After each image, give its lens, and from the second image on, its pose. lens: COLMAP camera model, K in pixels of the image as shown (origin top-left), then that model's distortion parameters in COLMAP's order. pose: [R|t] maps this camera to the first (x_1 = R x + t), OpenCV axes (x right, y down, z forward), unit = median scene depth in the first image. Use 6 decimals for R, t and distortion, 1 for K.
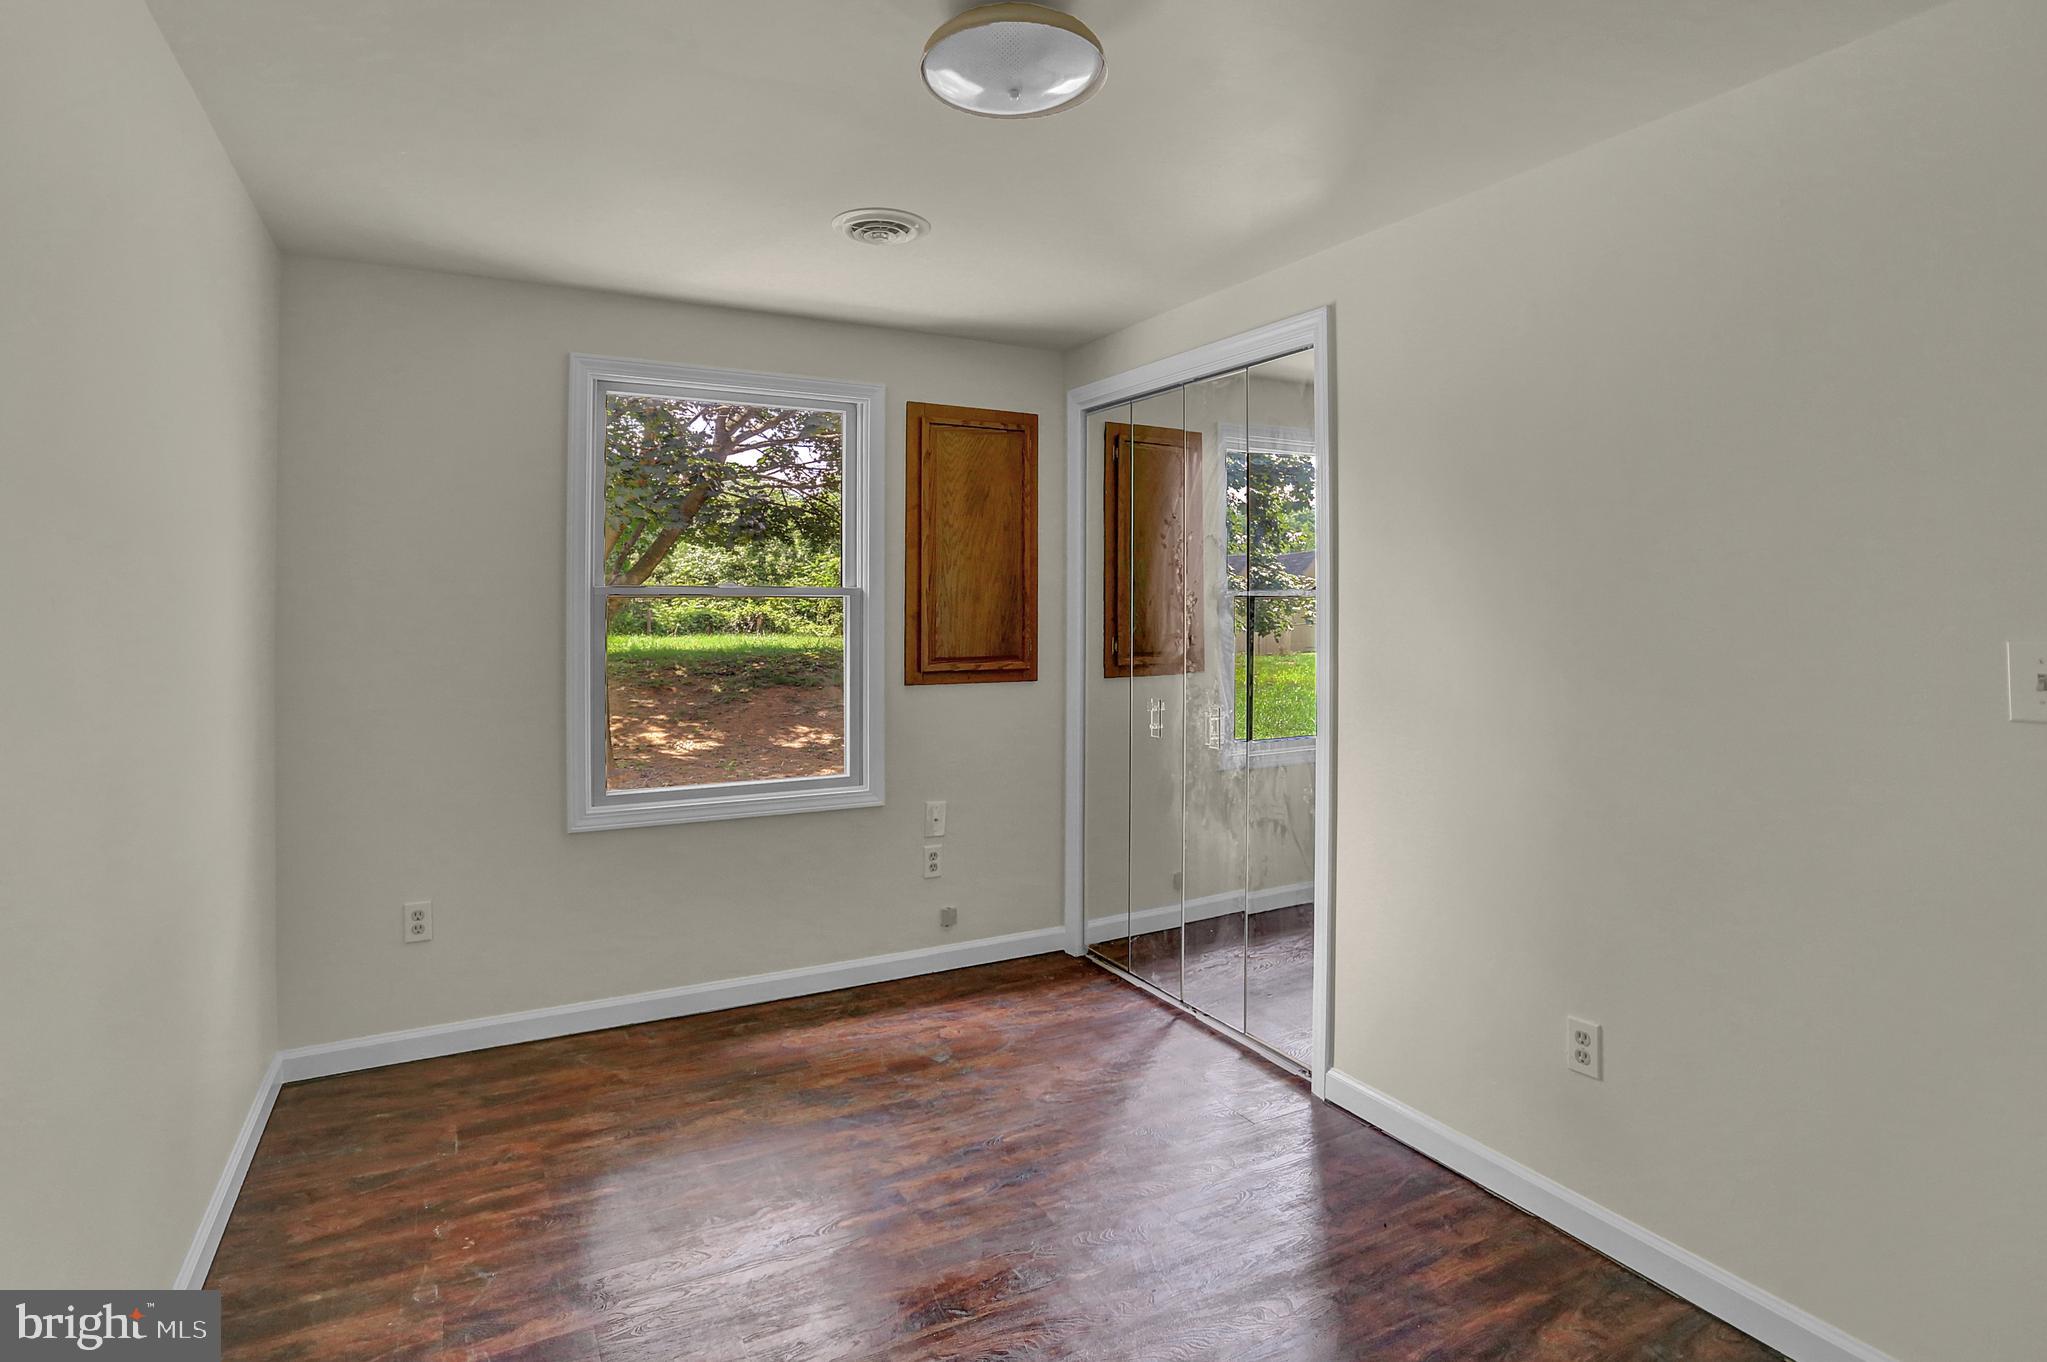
lens RADIAL K [[1017.6, 0, 999.8], [0, 1017.6, 634.1], [0, 0, 1]] dist [-0.075823, 0.032828]
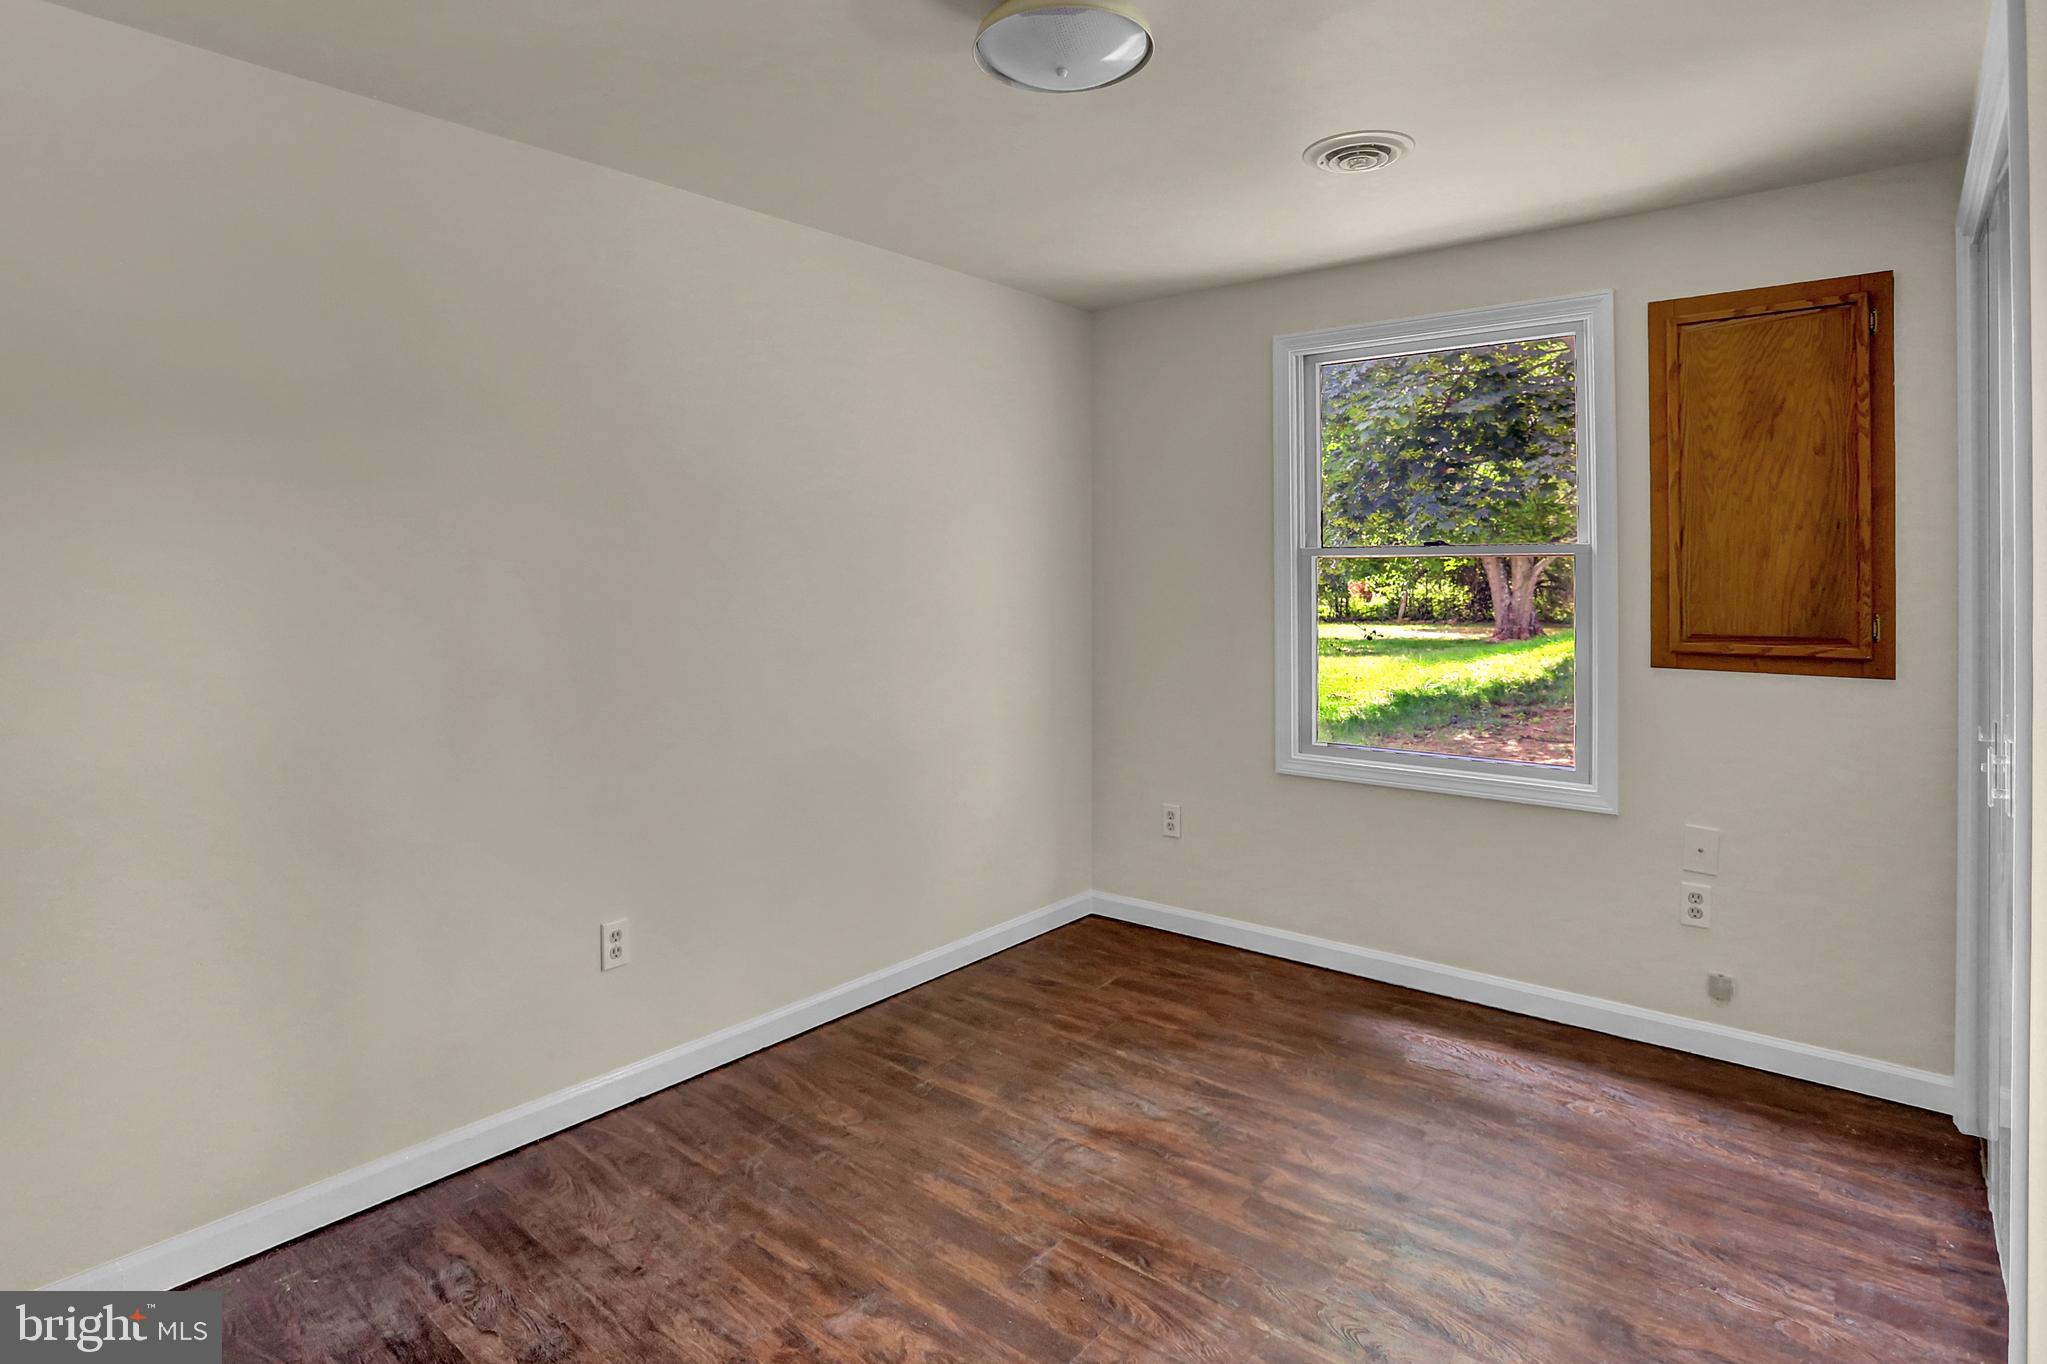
lens RADIAL K [[1030.1, 0, 959.8], [0, 1030.1, 595.8], [0, 0, 1]] dist [-0.057519, 0.020148]
pose [[0.381459, 0.019846, -0.924173, 0.432332], [-0.020301, 0.999708, 0.013089, -0.003938], [0.924163, 0.013769, 0.381751, 0.220860]]
